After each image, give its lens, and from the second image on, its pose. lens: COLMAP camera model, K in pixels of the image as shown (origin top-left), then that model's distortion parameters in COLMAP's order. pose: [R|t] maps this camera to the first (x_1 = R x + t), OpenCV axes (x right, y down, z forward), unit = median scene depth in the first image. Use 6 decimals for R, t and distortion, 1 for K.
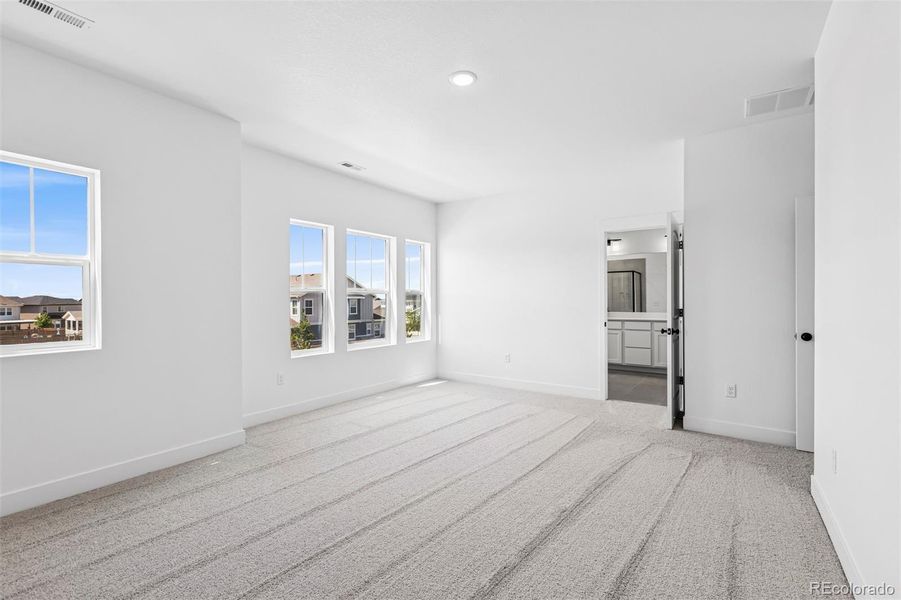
lens RADIAL K [[404.5, 0, 450.5], [0, 404.5, 300.0], [0, 0, 1]] dist [0.000298, 0.000040]
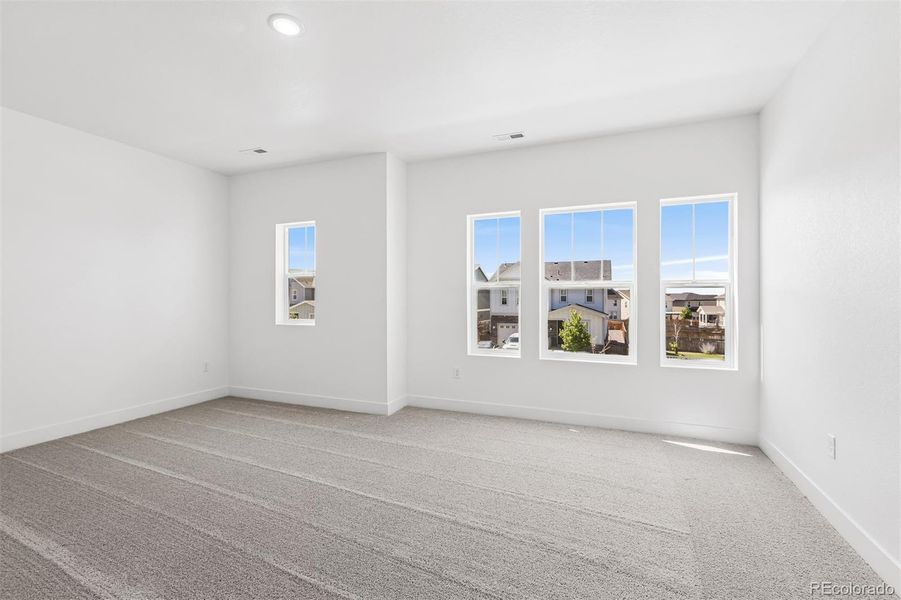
lens RADIAL K [[404.5, 0, 450.5], [0, 404.5, 300.0], [0, 0, 1]] dist [0.000298, 0.000040]
pose [[0.222904, 0.009131, -0.974798, 0.389737], [0.000035, 0.999956, 0.009374, -0.001249], [0.974840, -0.002123, 0.222894, 0.496877]]
